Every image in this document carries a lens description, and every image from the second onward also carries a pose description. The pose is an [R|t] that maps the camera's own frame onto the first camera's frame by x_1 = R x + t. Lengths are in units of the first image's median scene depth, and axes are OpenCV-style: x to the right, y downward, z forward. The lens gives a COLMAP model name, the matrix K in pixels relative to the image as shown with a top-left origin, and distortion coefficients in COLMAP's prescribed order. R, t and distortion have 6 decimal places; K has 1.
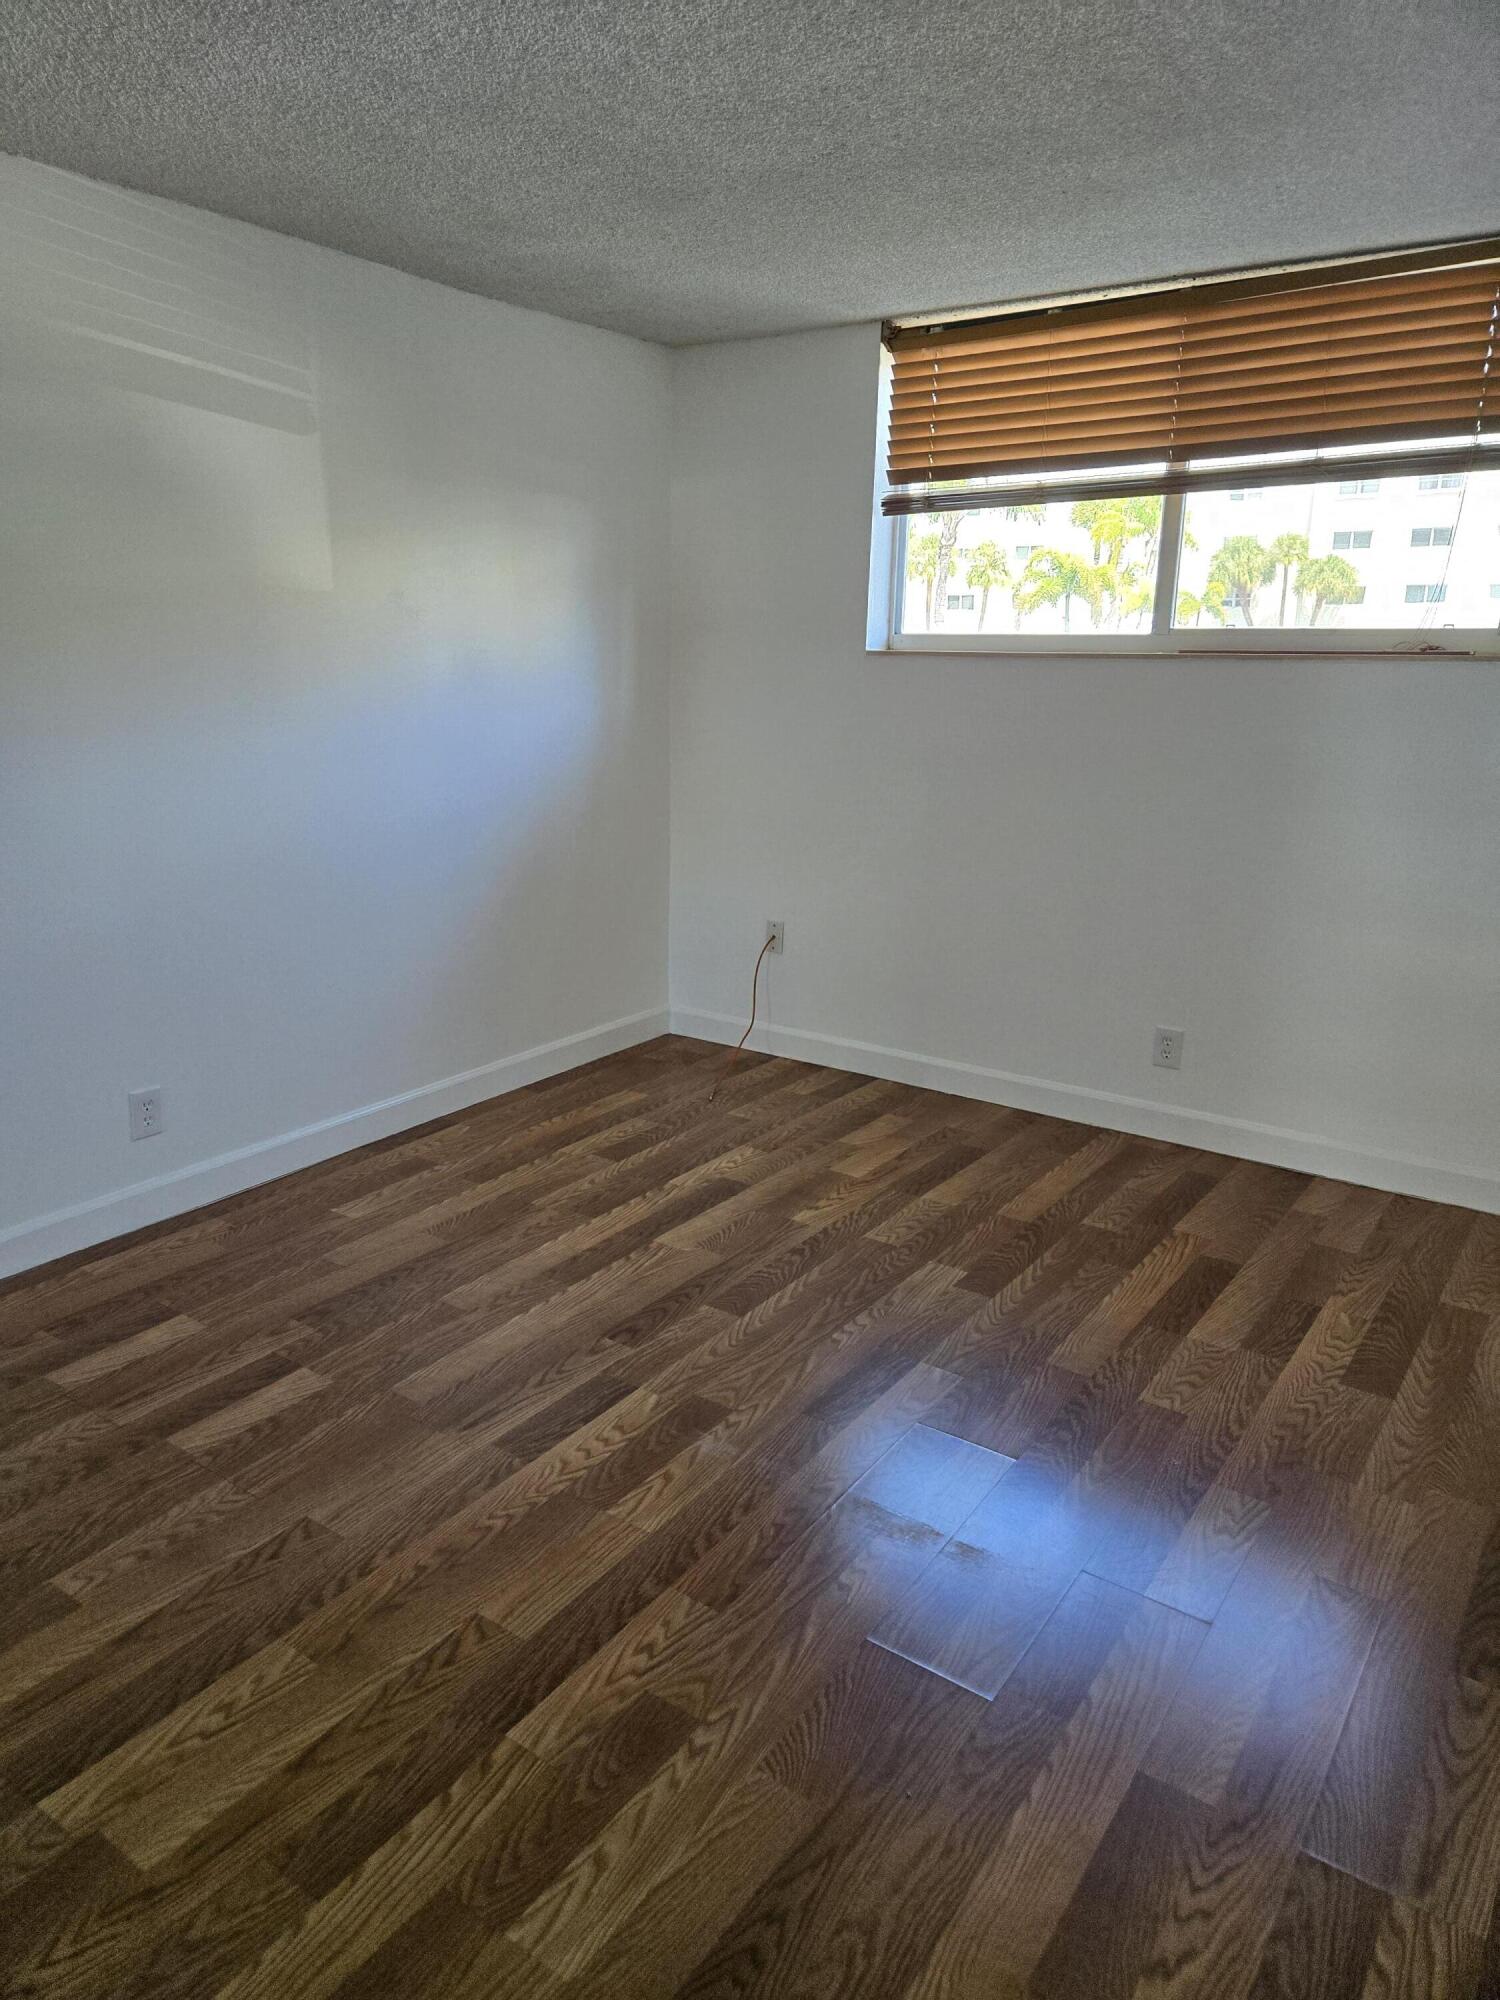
lens RADIAL K [[1331.2, 0, 753.1], [0, 1331.2, 1001.1], [0, 0, 1]] dist [0.073032, -0.052805]
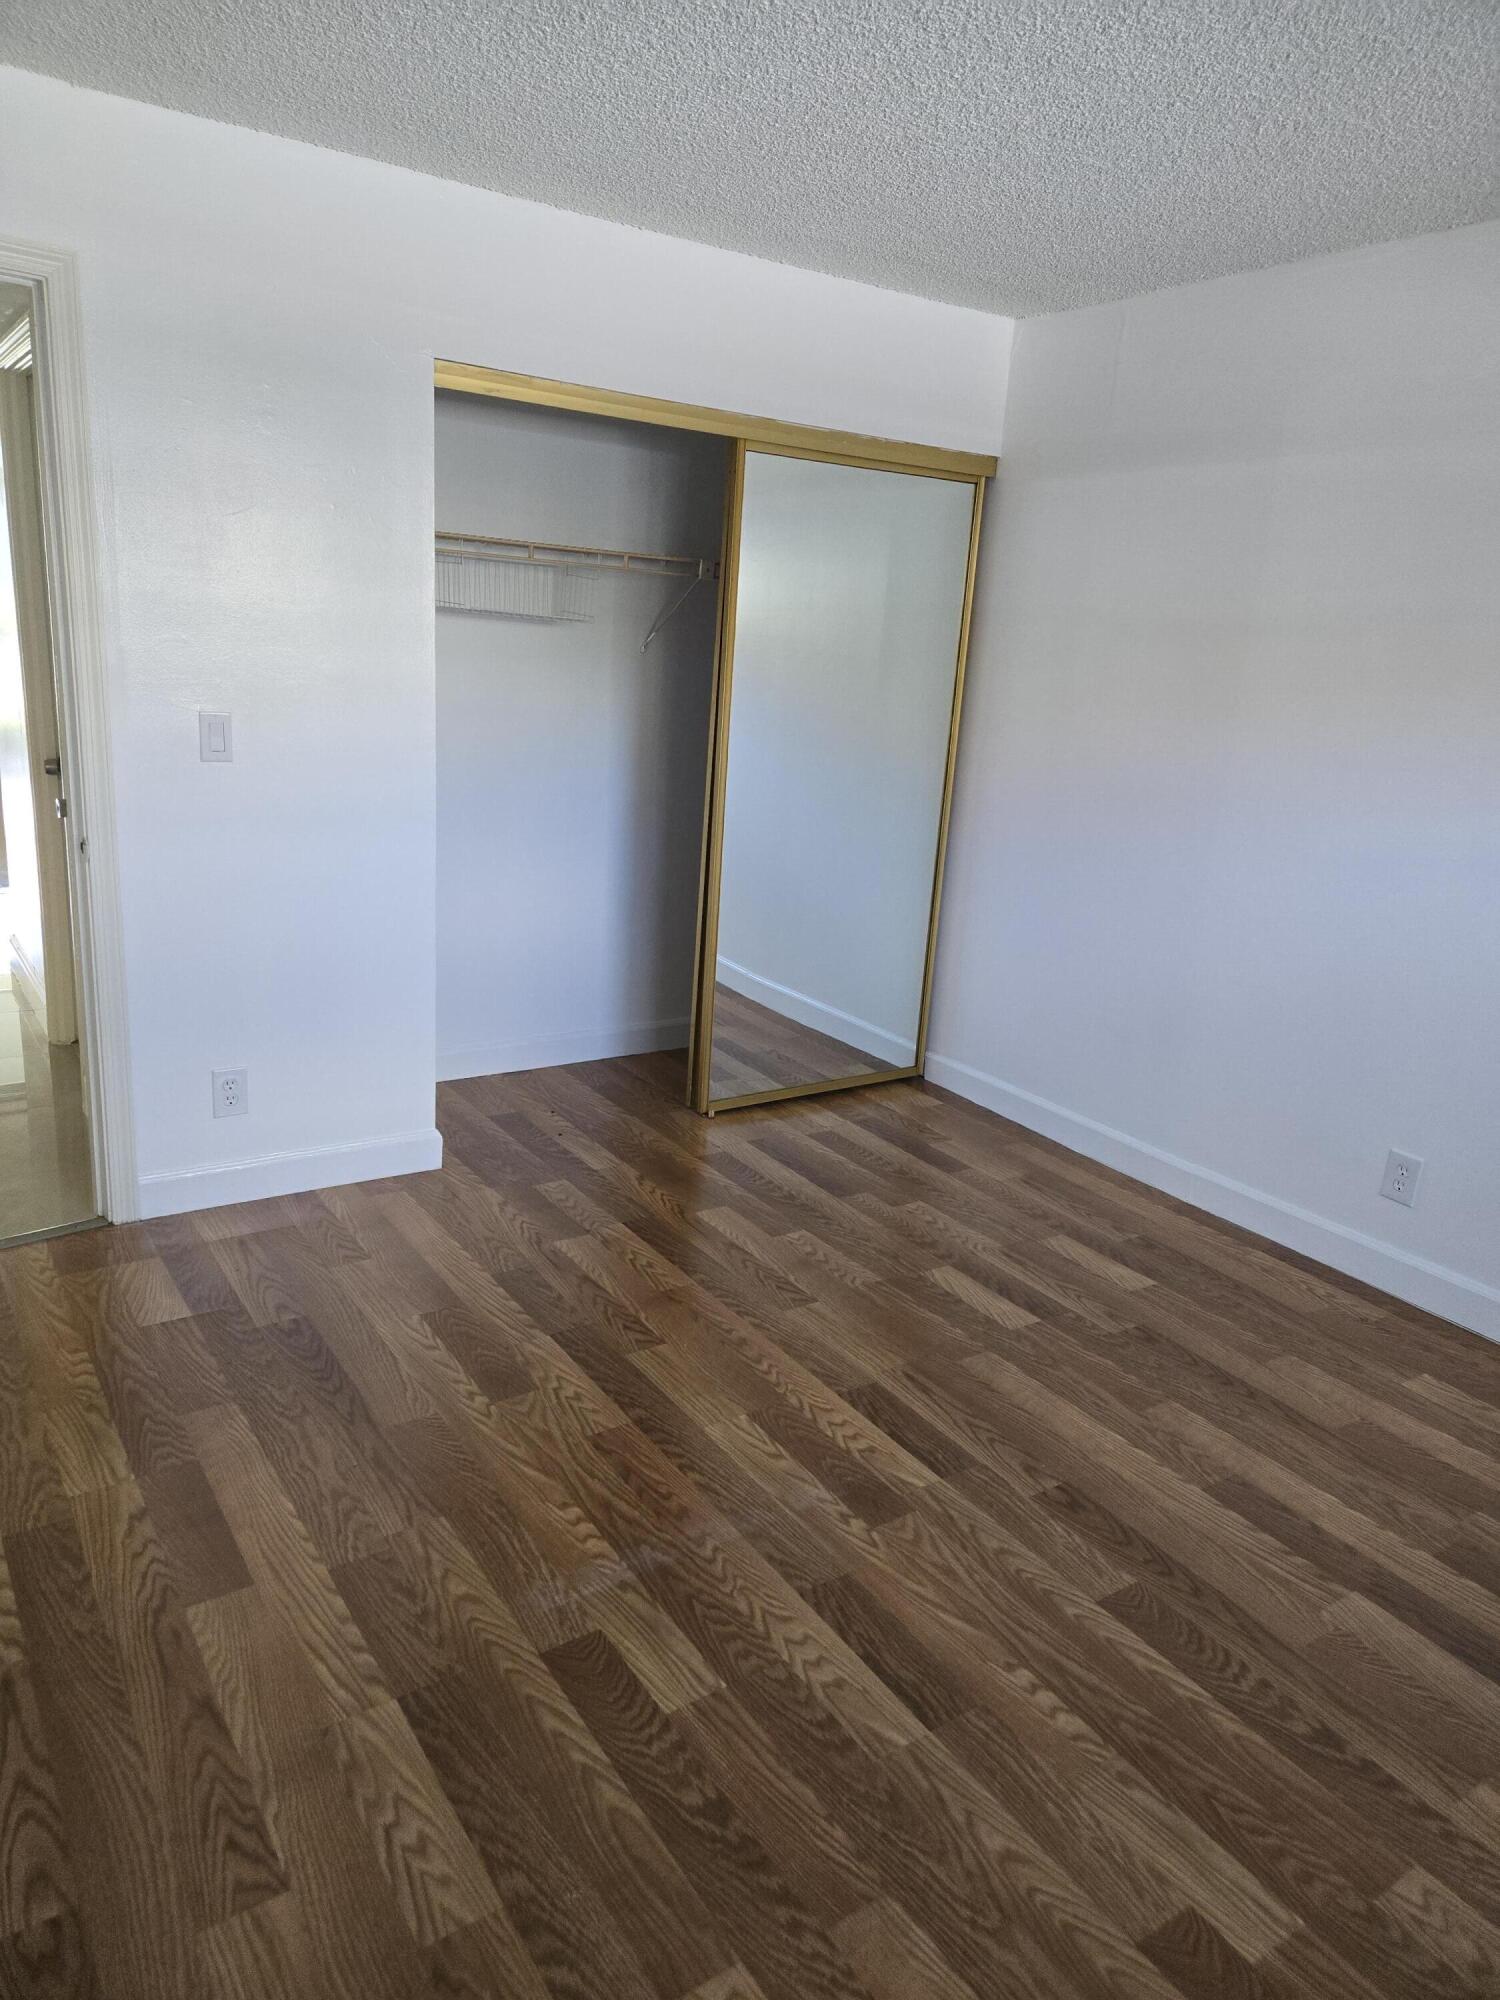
lens RADIAL K [[1331.2, 0, 742.6], [0, 1331.2, 977.0], [0, 0, 1]] dist [0.073032, -0.052805]
pose [[-0.358317, 0.199526, -0.912030, 0.756520], [-0.304379, 0.898552, 0.316162, -0.275863], [0.882588, 0.390889, -0.261235, 1.021433]]
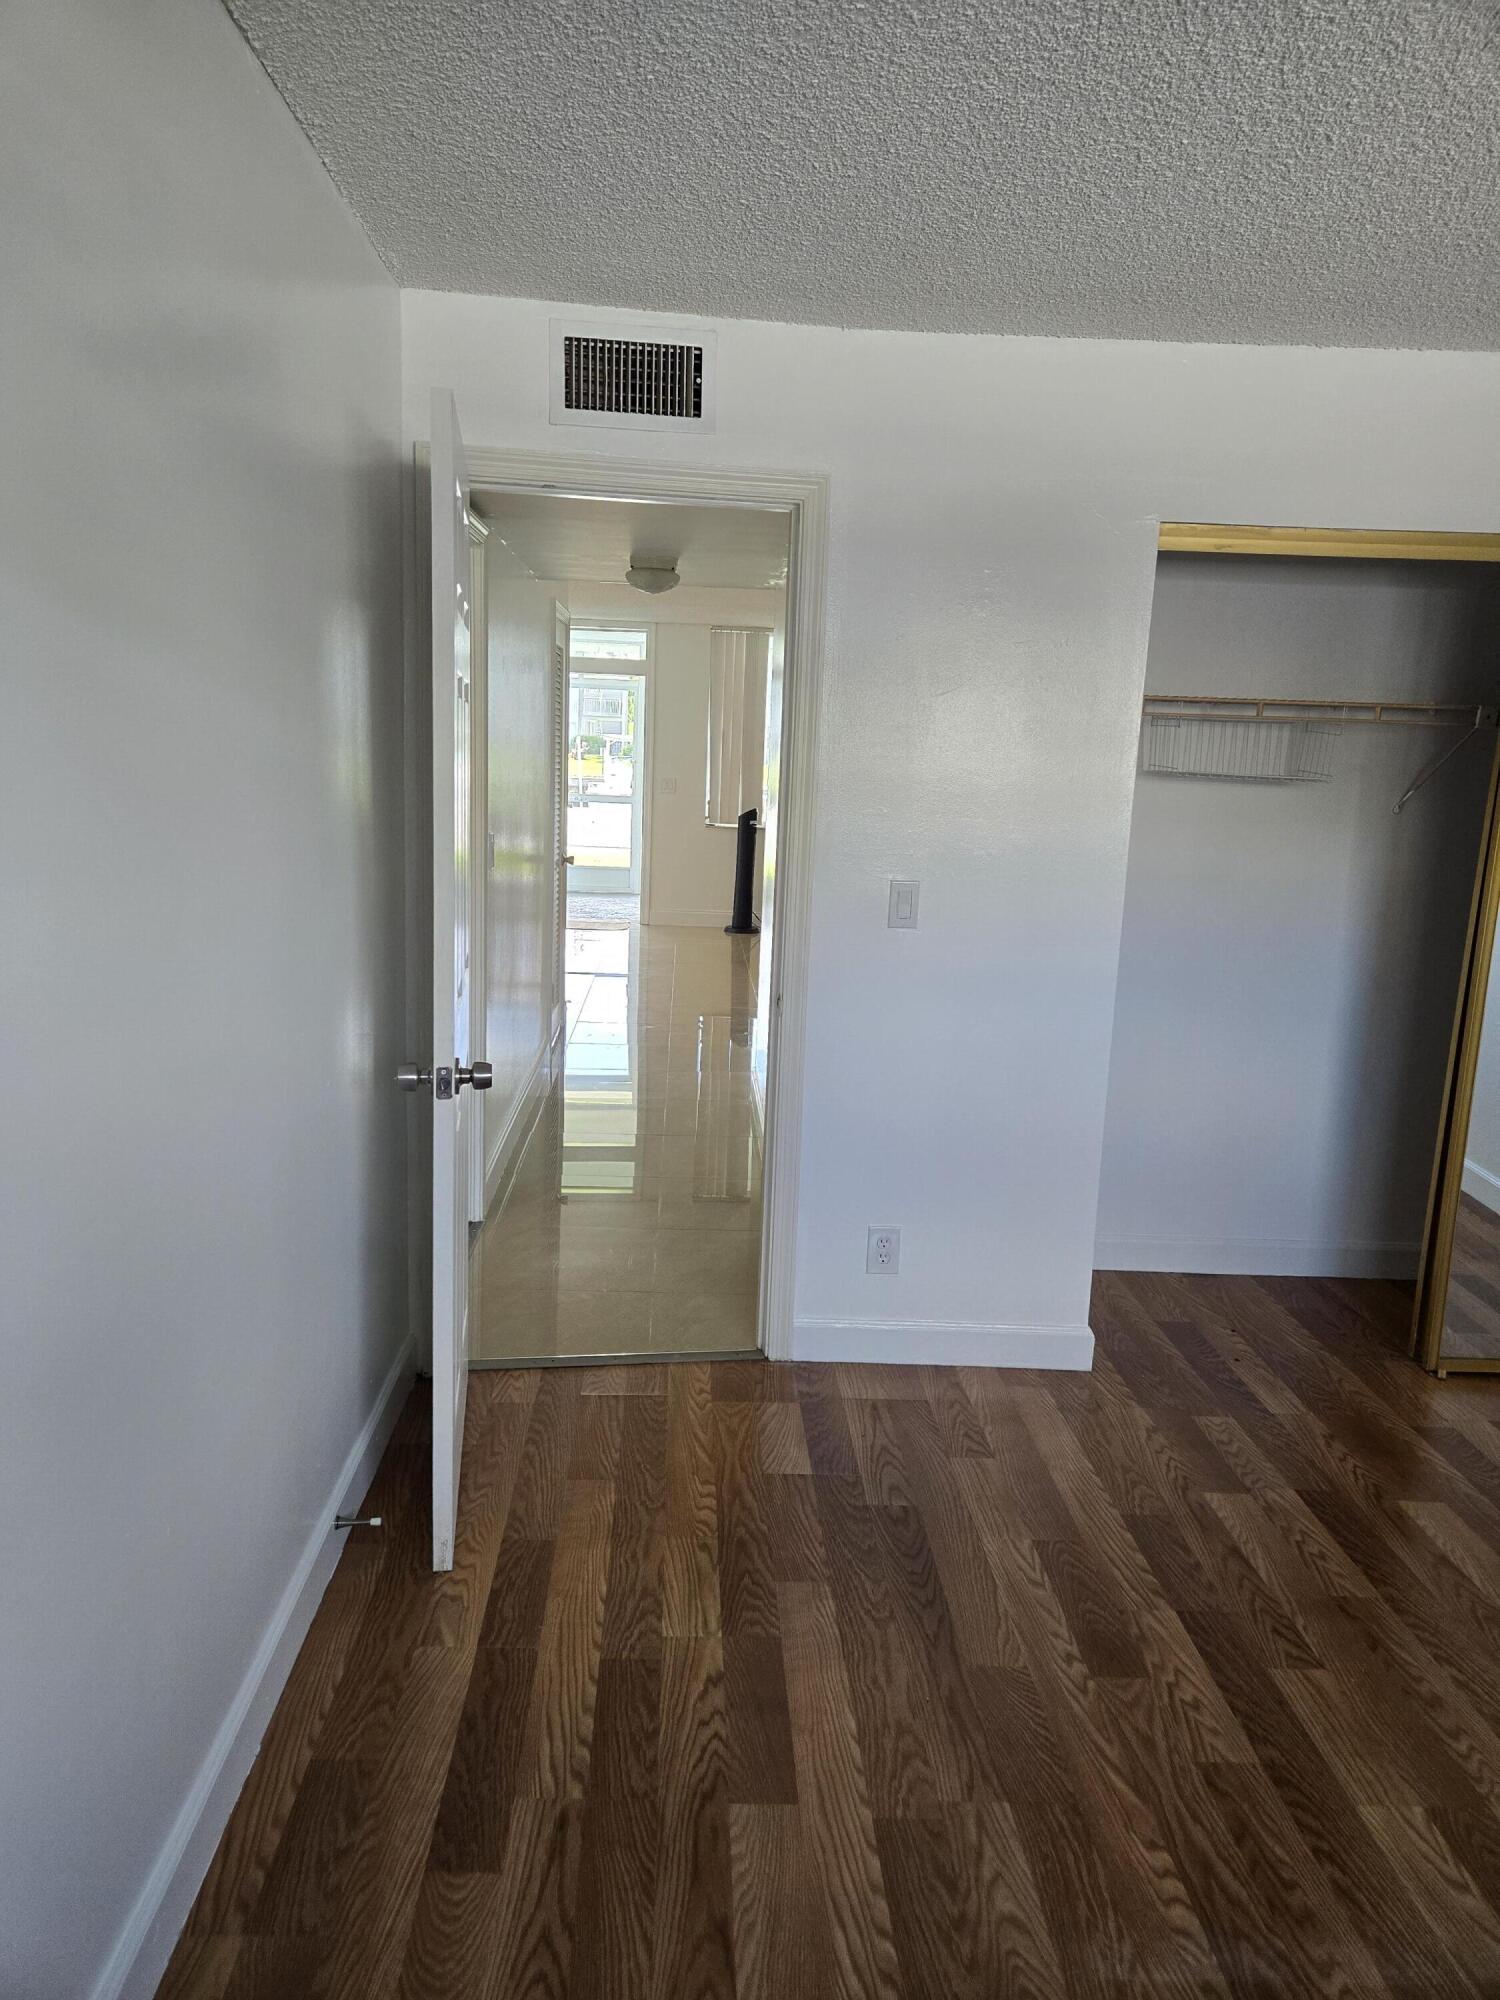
lens RADIAL K [[1331.2, 0, 732.7], [0, 1331.2, 983.3], [0, 0, 1]] dist [0.073032, -0.052805]
pose [[-0.798948, 0.062179, -0.598177, 0.651888], [-0.199905, 0.910627, 0.361658, -0.292446], [0.567203, 0.408525, -0.715114, 1.029699]]
